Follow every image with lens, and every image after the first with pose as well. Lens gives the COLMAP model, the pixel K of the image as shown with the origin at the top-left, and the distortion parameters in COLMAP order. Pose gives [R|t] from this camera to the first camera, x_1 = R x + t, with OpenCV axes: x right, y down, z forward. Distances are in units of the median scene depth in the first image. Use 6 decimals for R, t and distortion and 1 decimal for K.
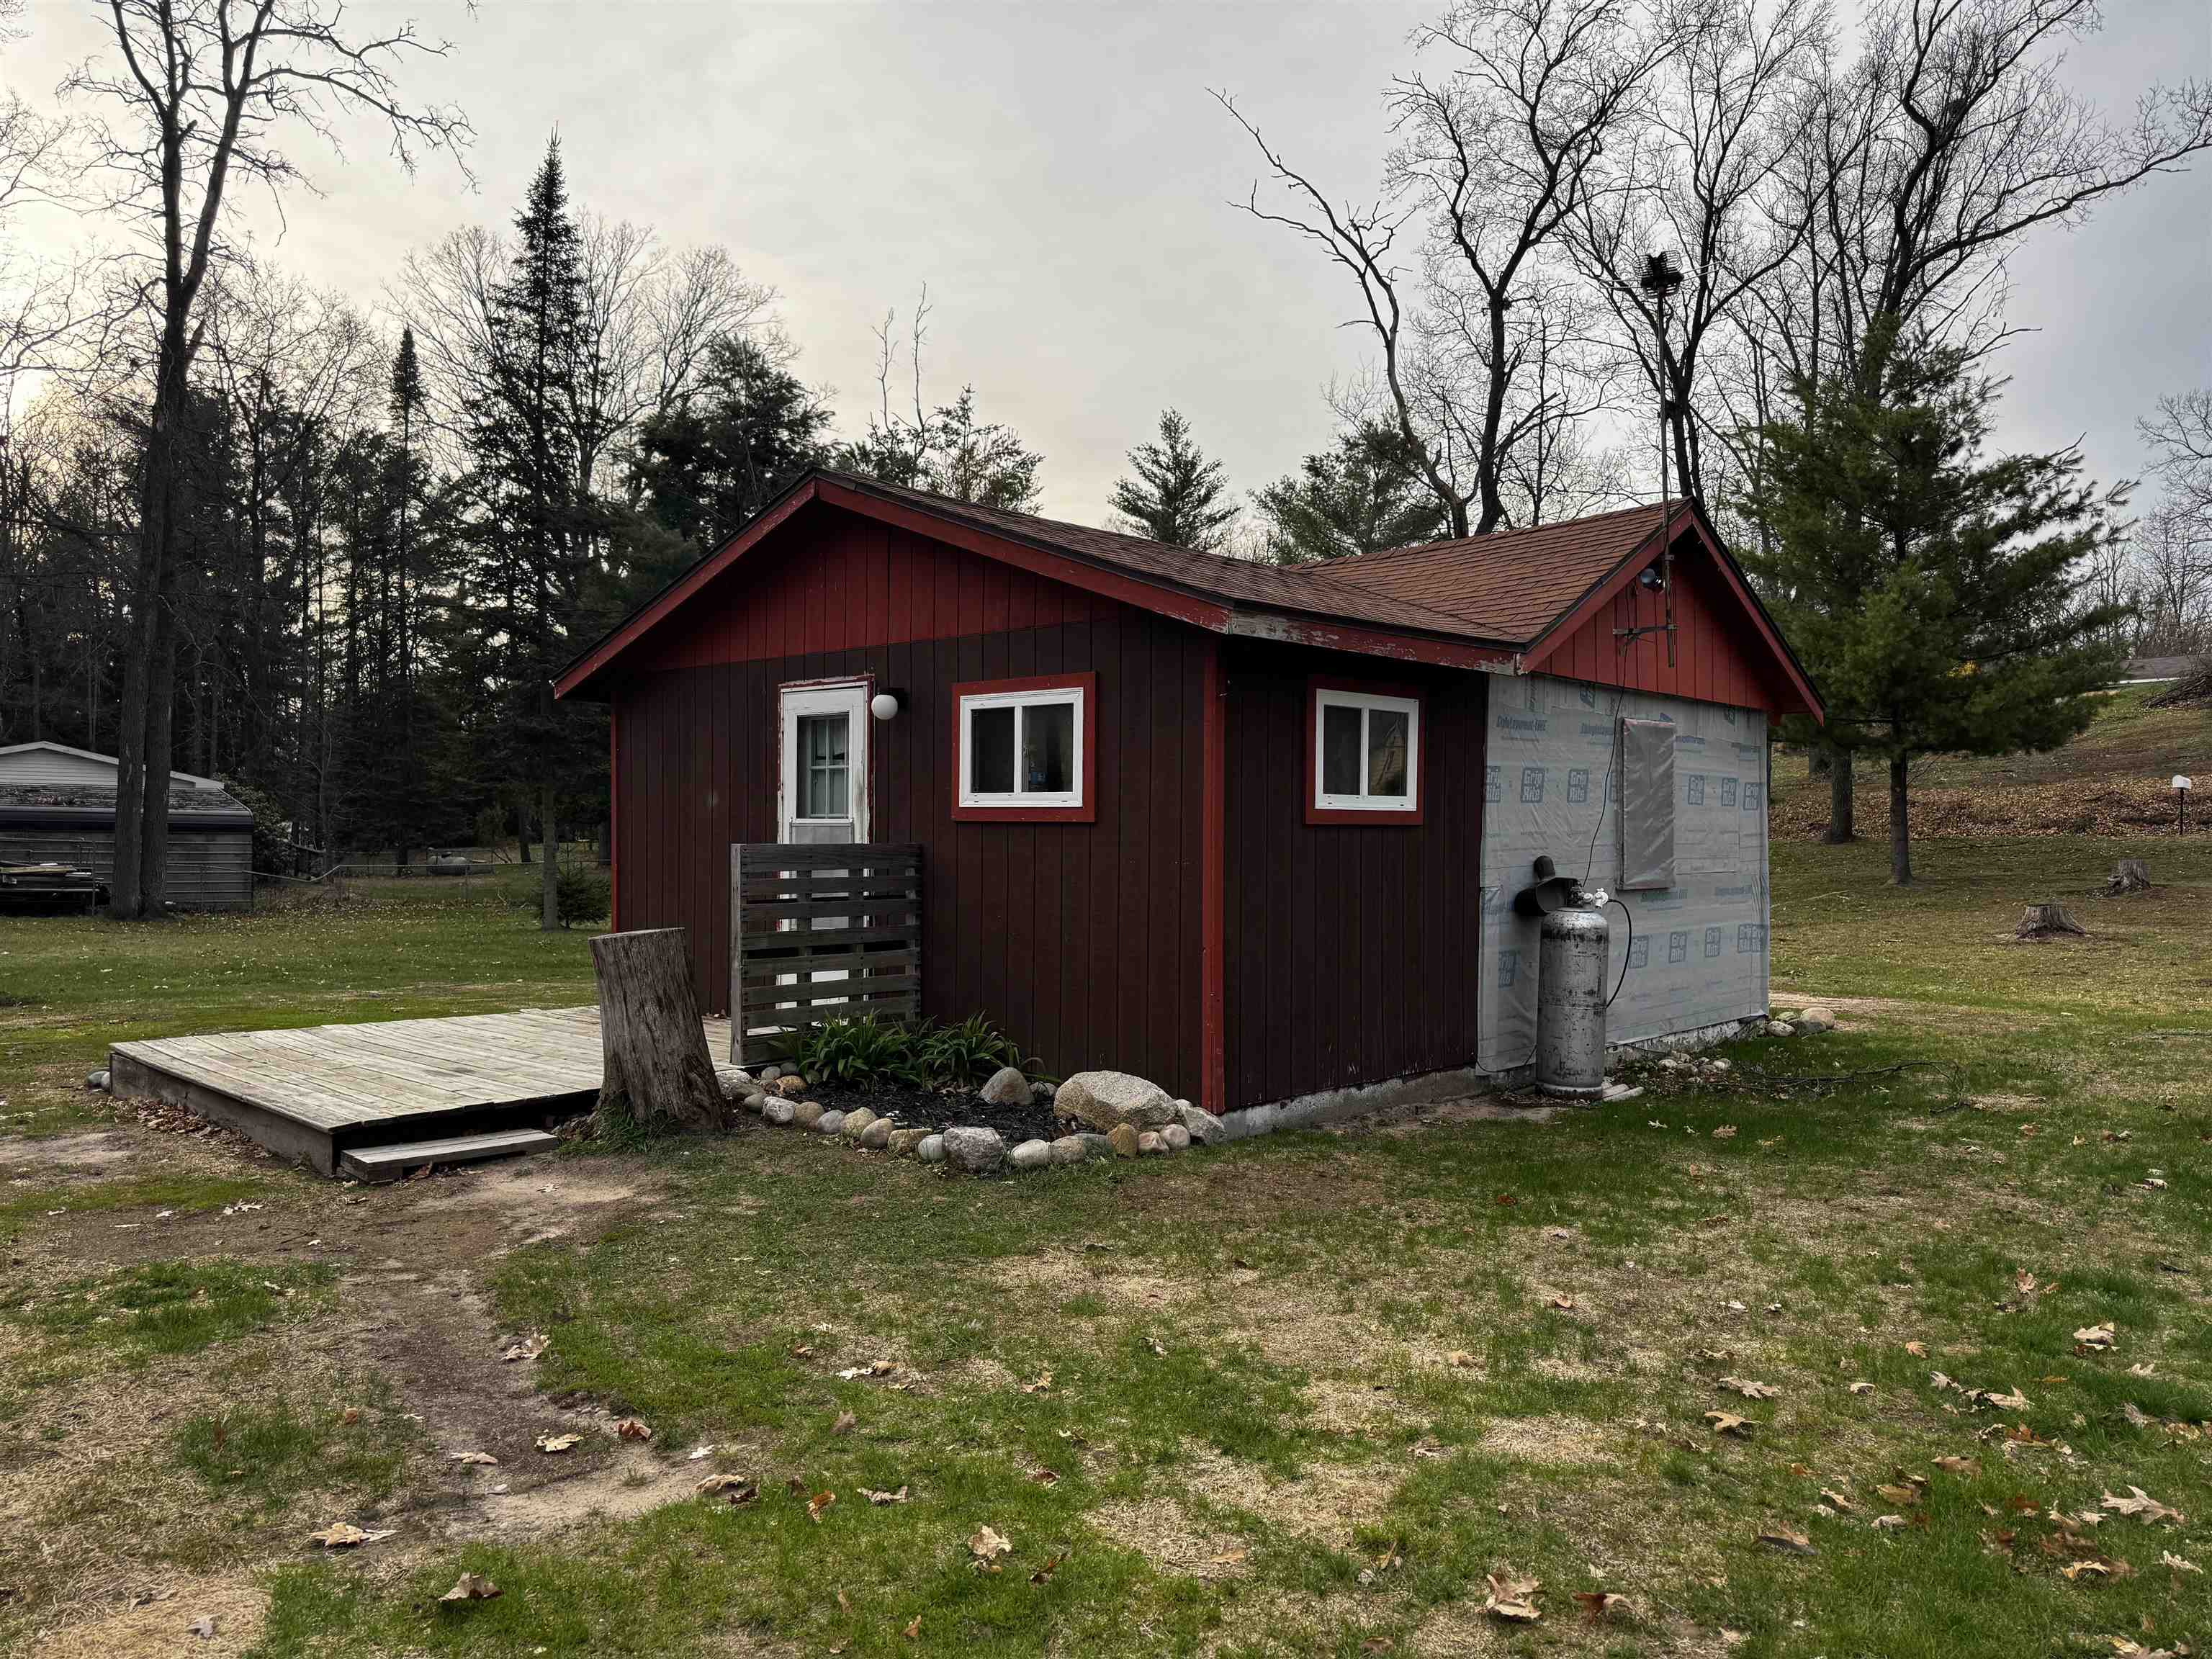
lens RADIAL K [[1547.6, 0, 1109.8], [0, 1547.6, 913.4], [0, 0, 1]] dist [0.029022, -0.062454]
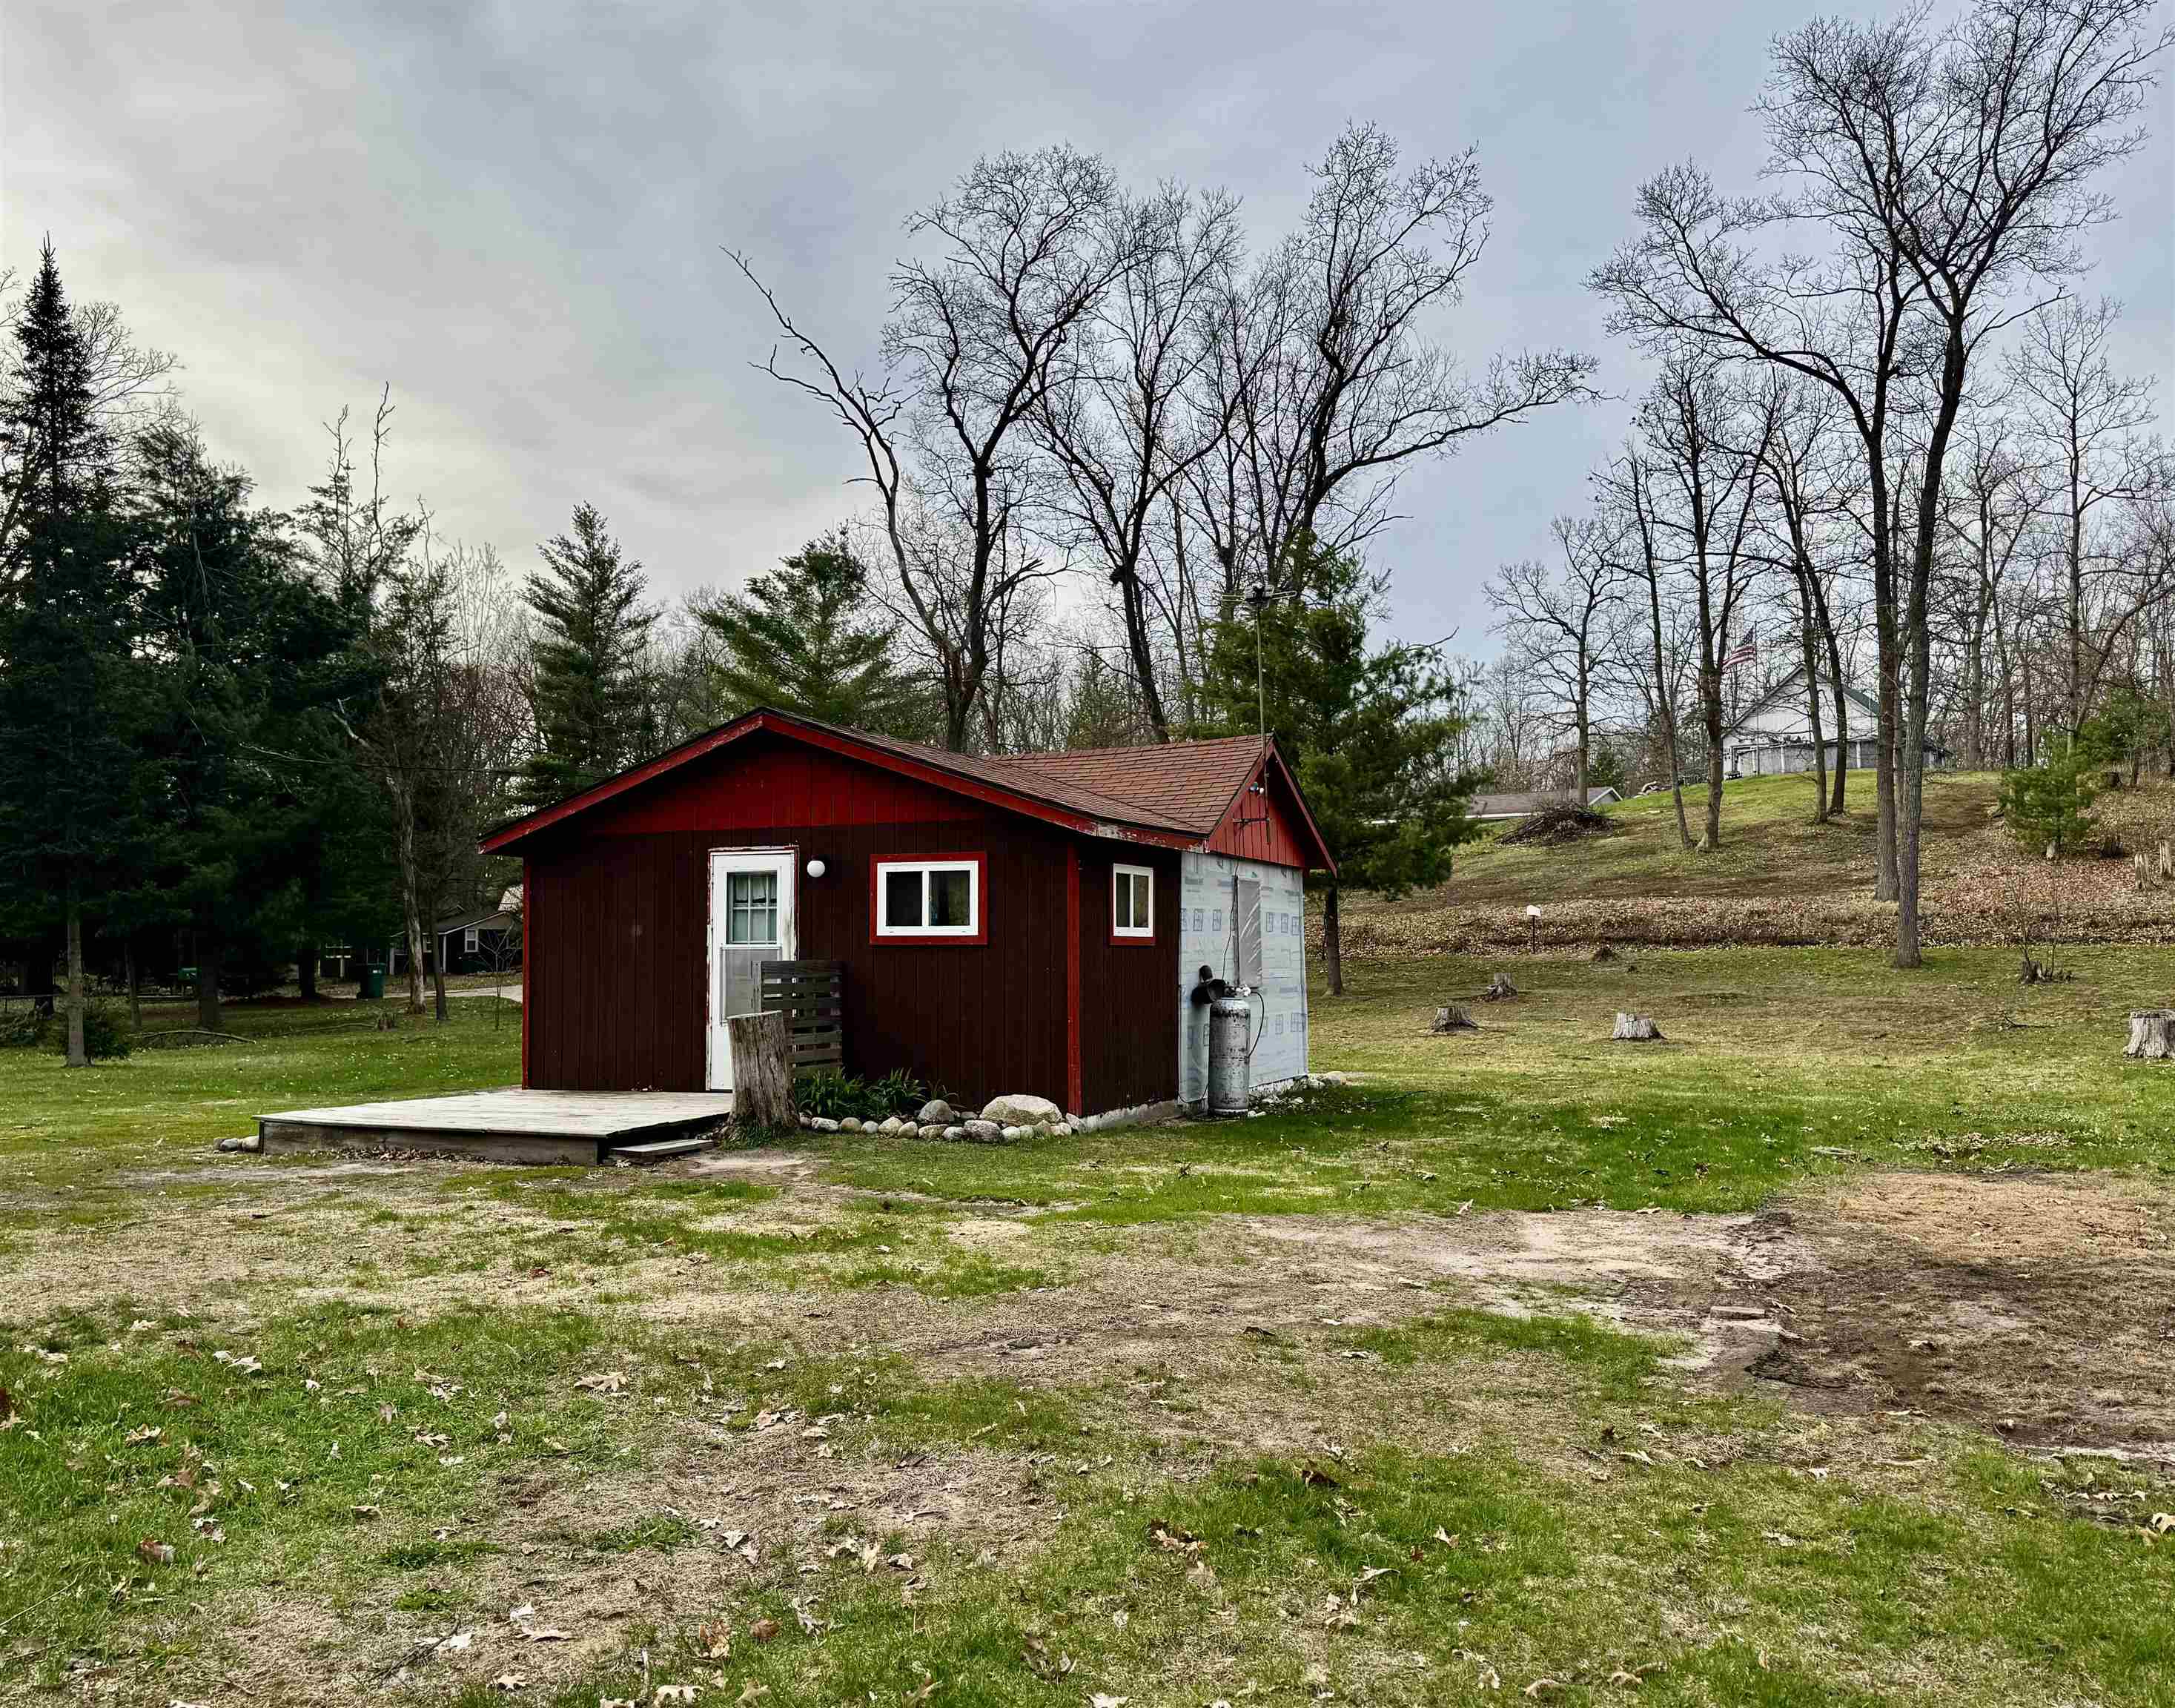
lens RADIAL K [[1776.1, 0, 1084.6], [0, 1776.1, 959.8], [0, 0, 1]] dist [0.147374, -0.239143]
pose [[0.933403, -0.008225, 0.358735, -0.181709], [0.027034, 0.998508, -0.047447, 0.014934], [-0.357809, 0.053985, 0.932233, -0.239153]]
